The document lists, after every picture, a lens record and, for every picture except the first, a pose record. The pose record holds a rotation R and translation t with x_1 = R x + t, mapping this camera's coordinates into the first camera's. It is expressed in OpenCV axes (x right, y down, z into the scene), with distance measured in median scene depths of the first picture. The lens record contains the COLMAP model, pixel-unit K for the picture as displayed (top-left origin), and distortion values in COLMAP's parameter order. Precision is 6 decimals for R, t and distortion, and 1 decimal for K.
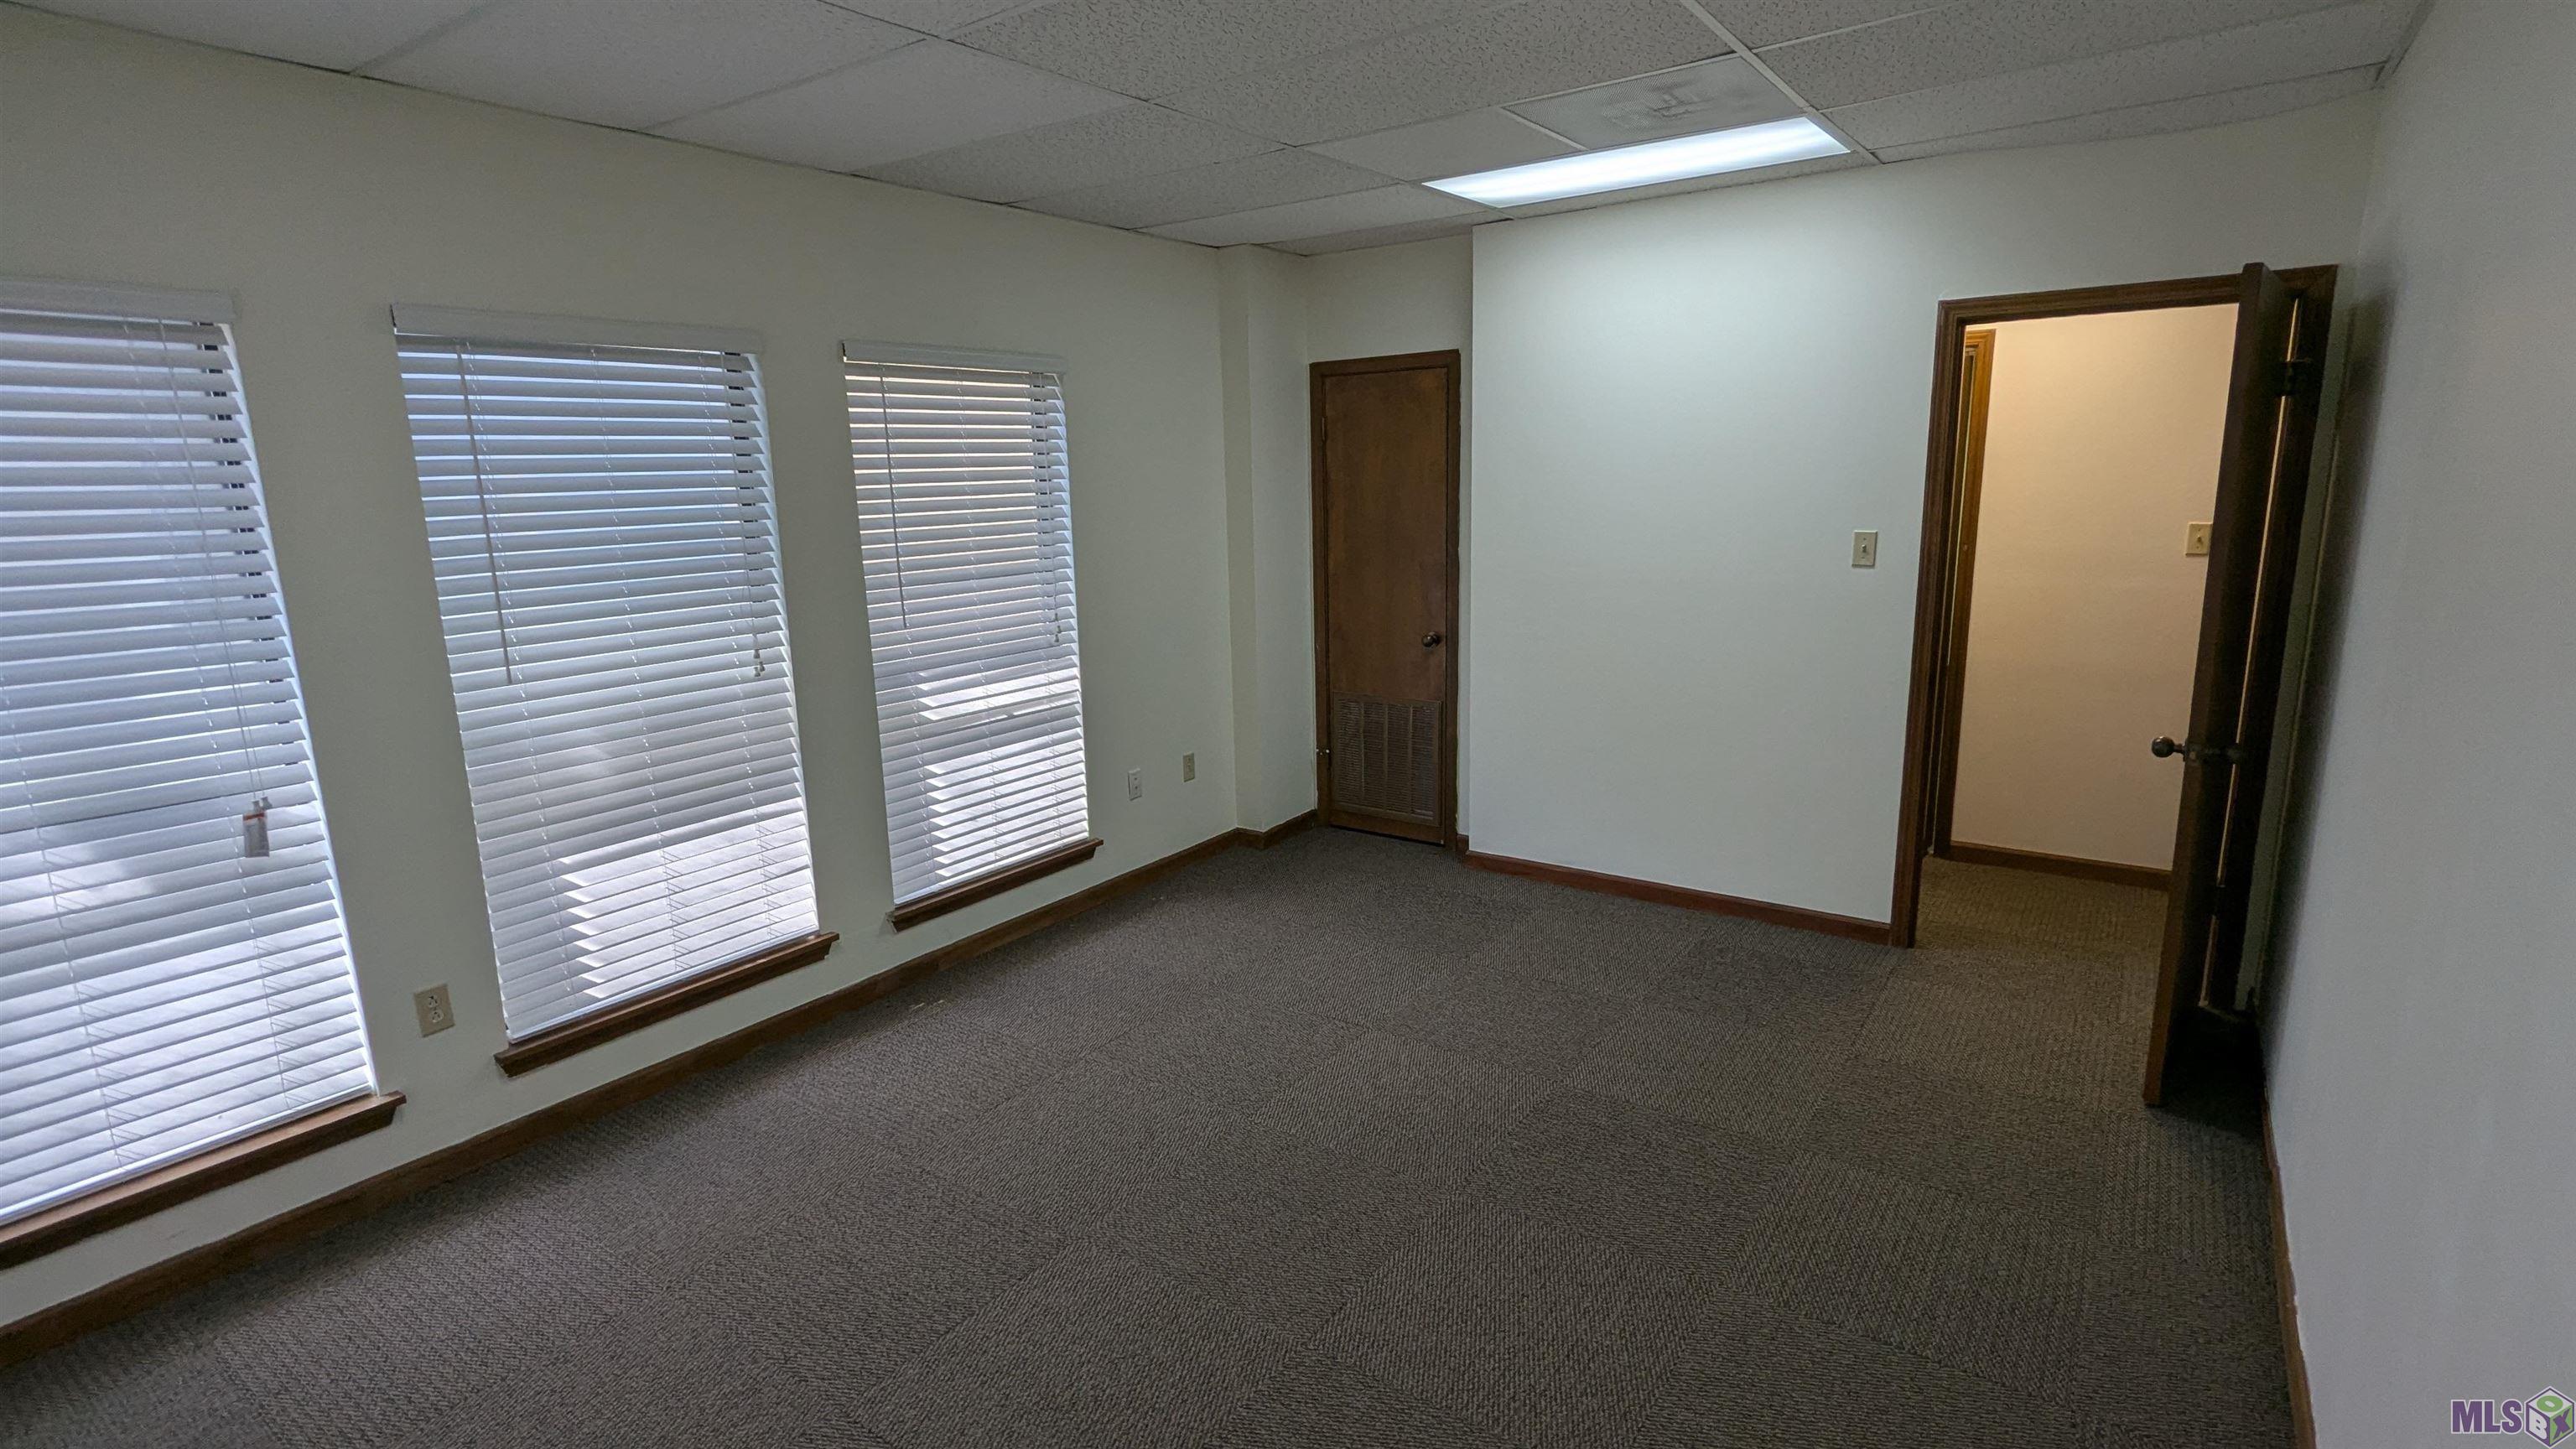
lens RADIAL K [[1212.5, 0, 1288.0], [0, 1212.5, 724.5], [0, 0, 1]] dist [0.000524, -0.000972]
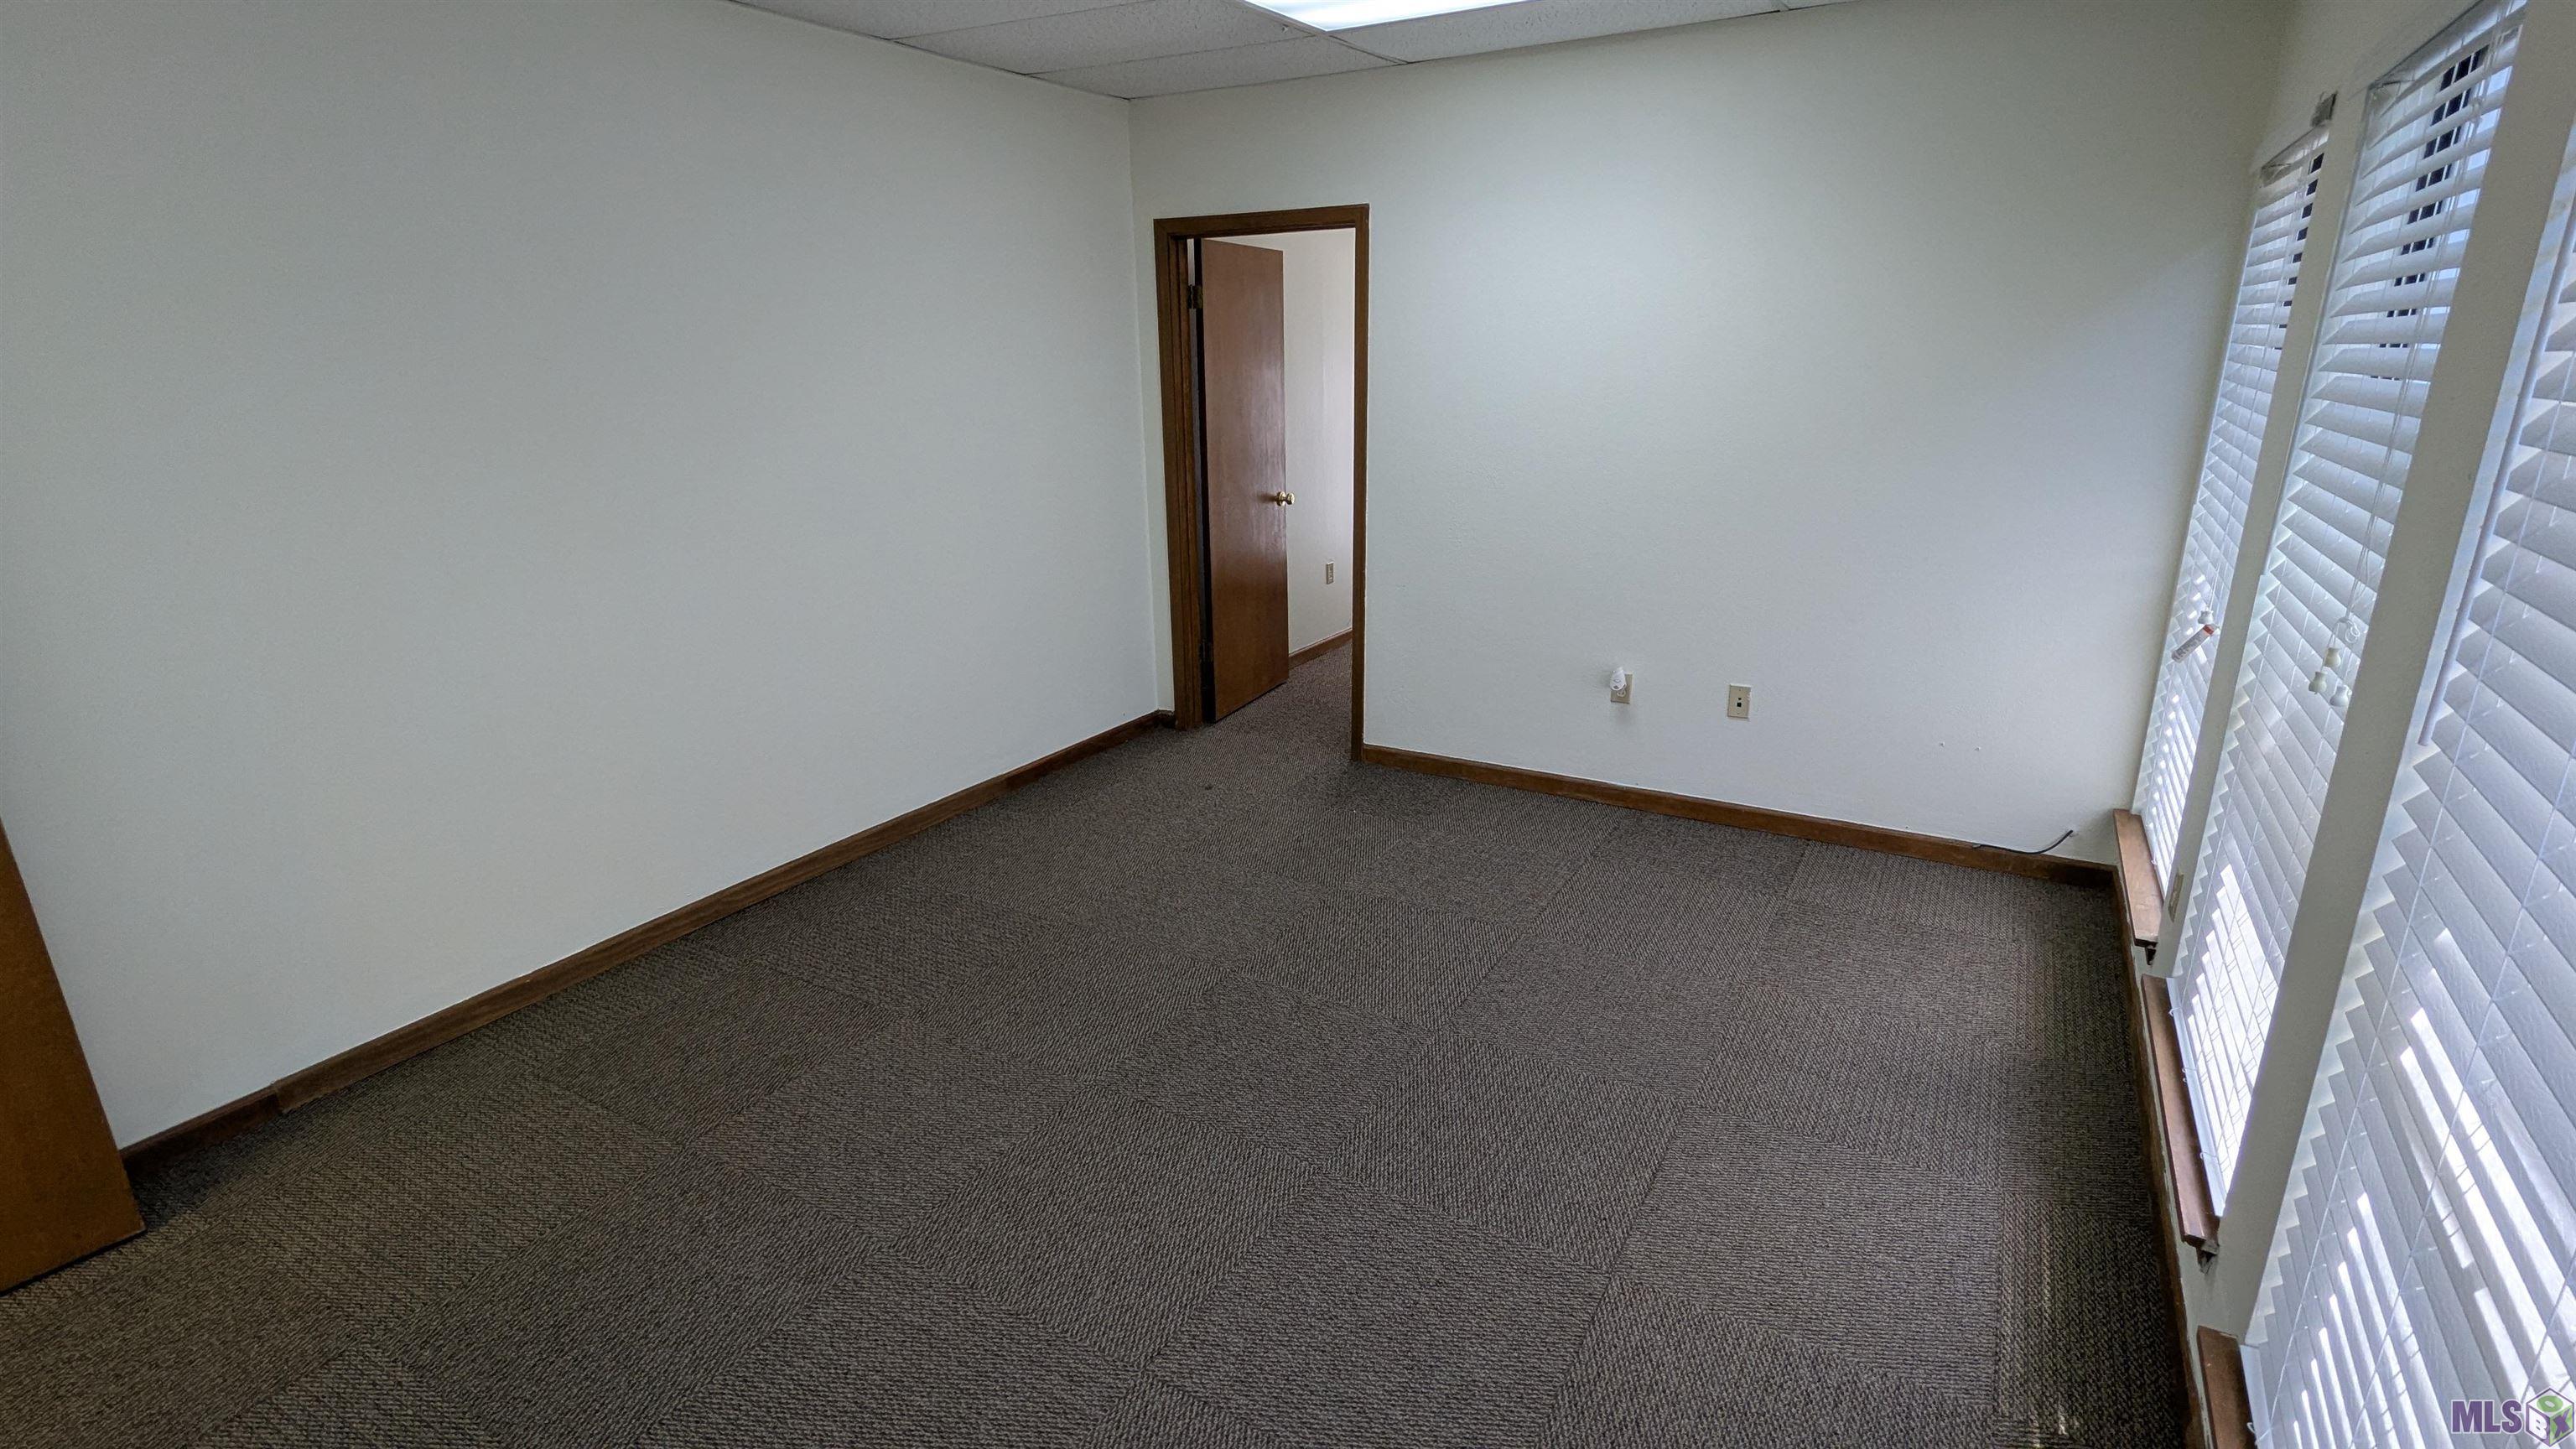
lens RADIAL K [[1212.5, 0, 1288.0], [0, 1212.5, 724.5], [0, 0, 1]] dist [0.000524, -0.000972]
pose [[-0.995141, 0.069214, -0.070032, 0.027607], [0.027321, 0.877421, 0.478943, -0.246453], [0.094597, 0.474702, -0.875048, 1.235756]]
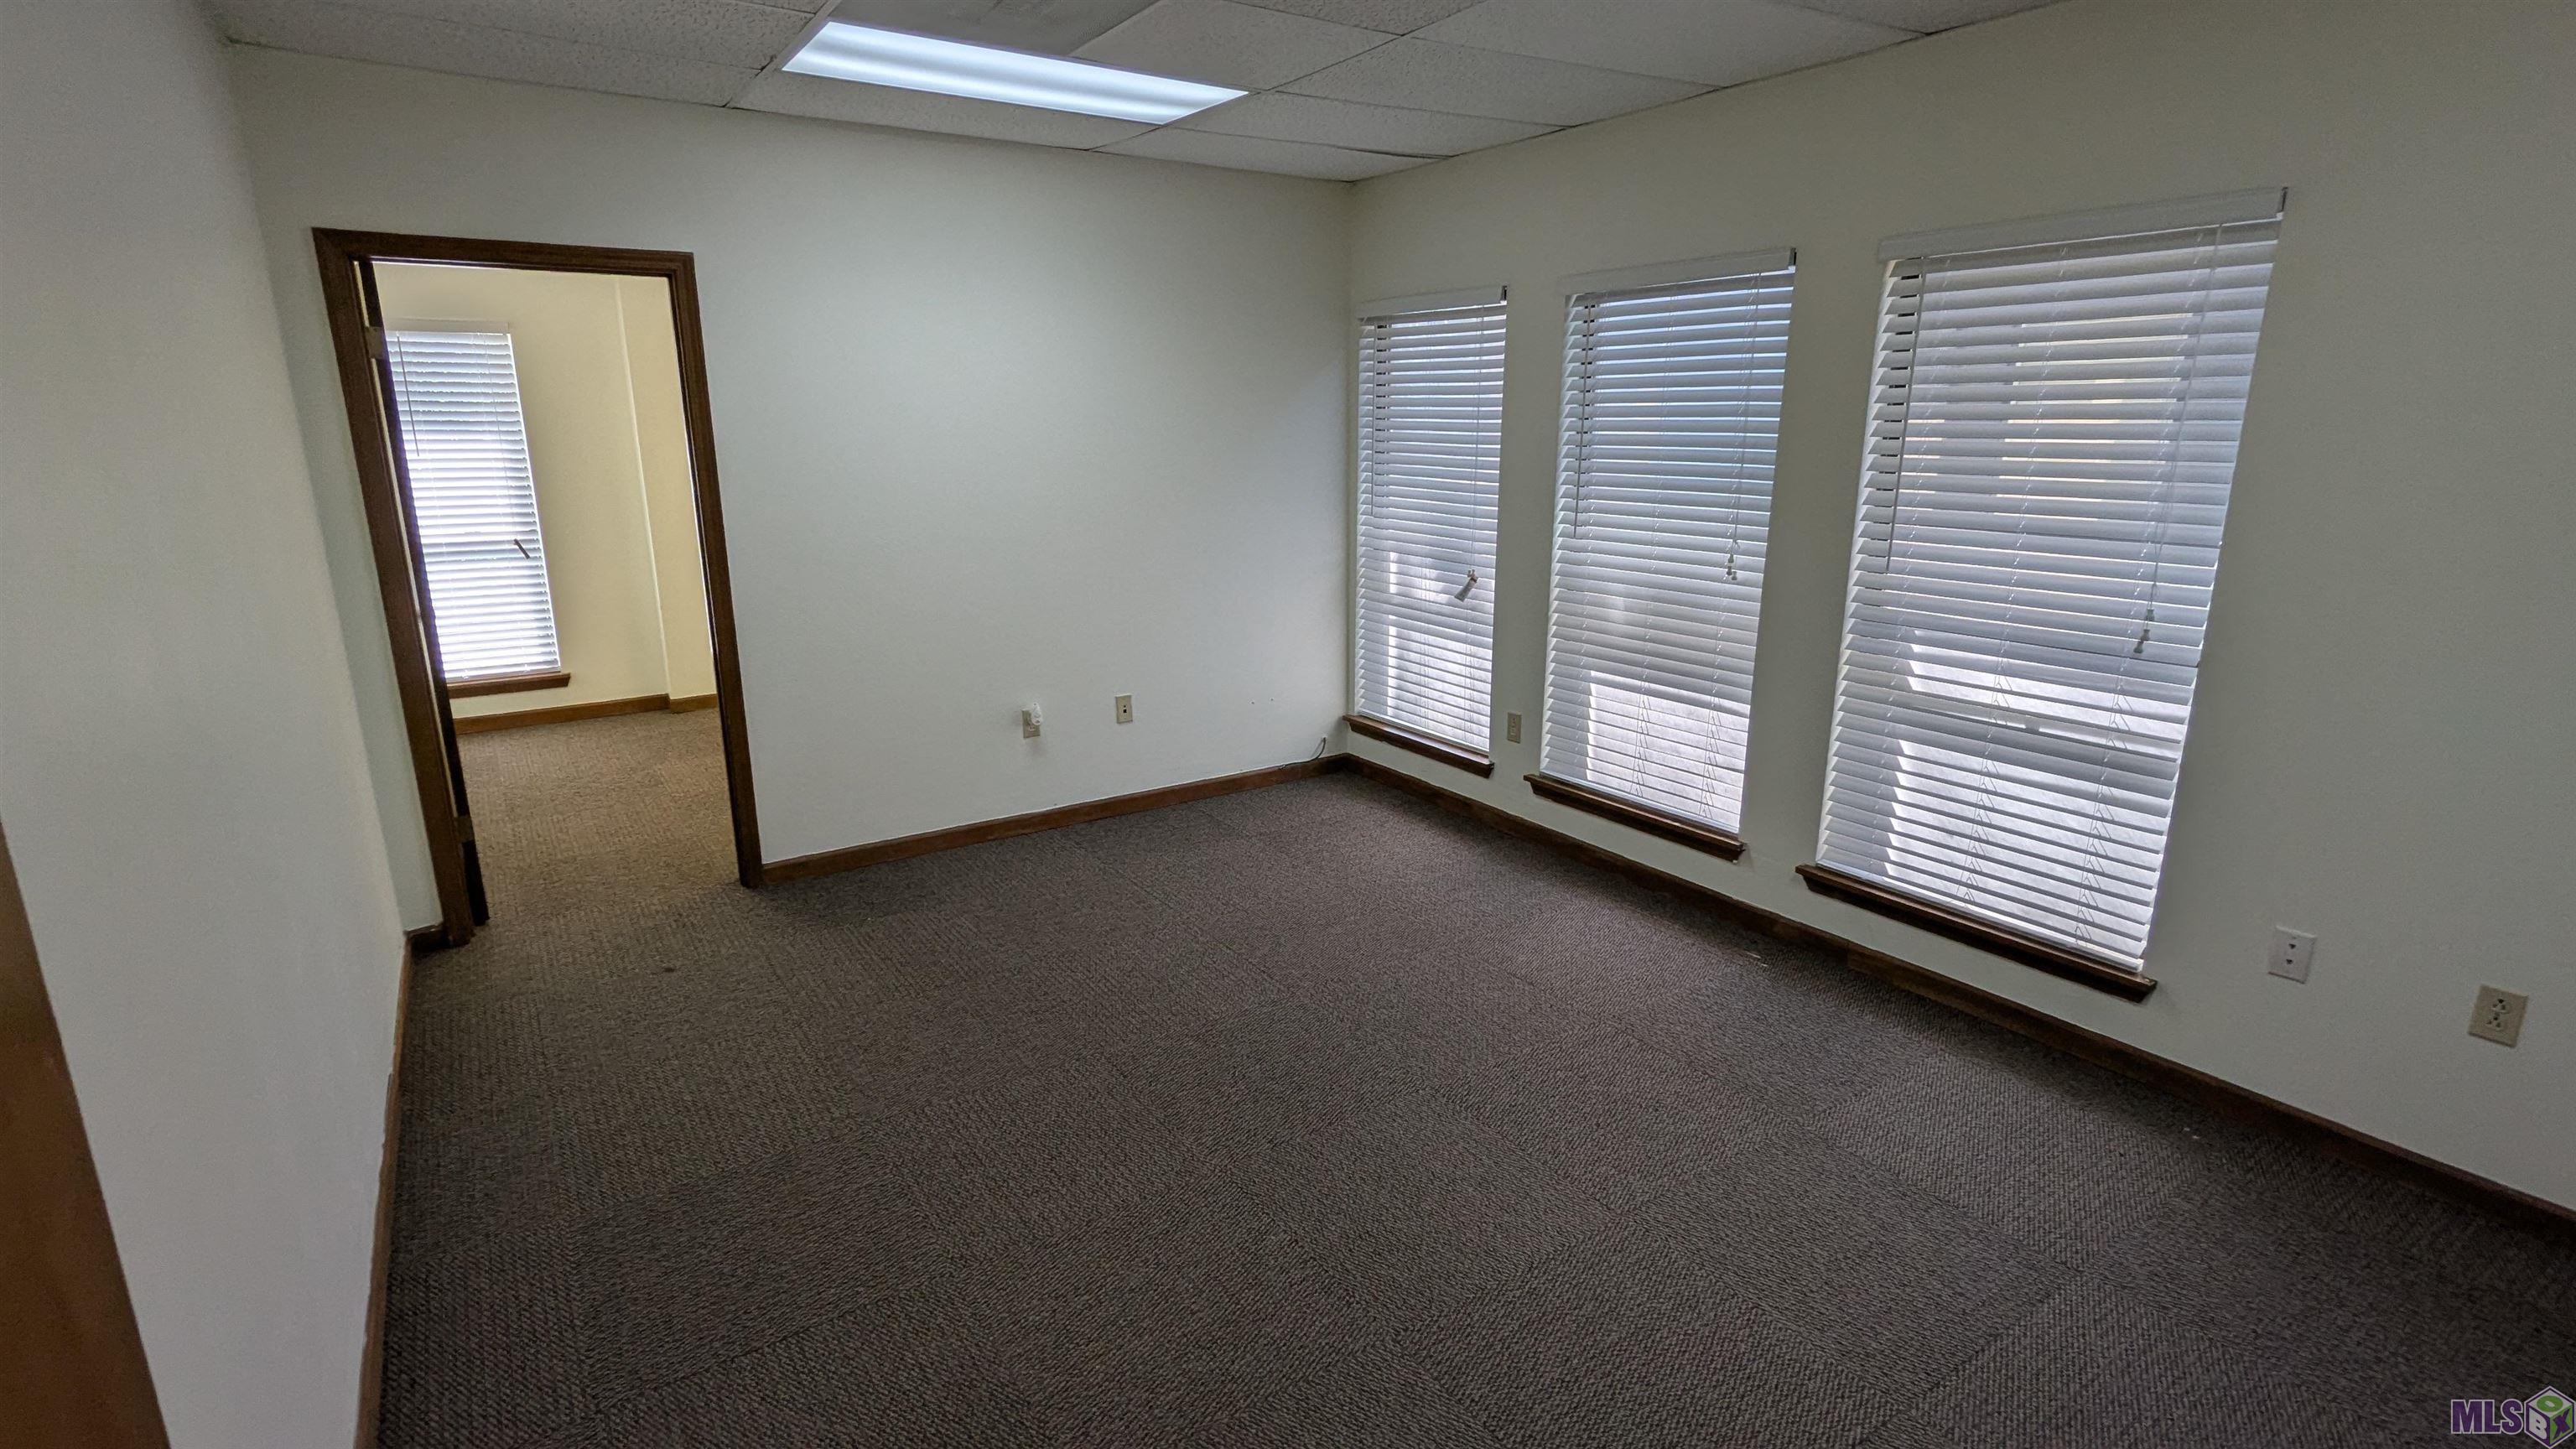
lens RADIAL K [[1212.5, 0, 1288.0], [0, 1212.5, 724.5], [0, 0, 1]] dist [0.000524, -0.000972]
pose [[-0.352973, 0.262567, -0.898036, 0.629625], [-0.173154, 0.924905, 0.338481, -0.194100], [0.919471, 0.274973, -0.281002, 0.869723]]
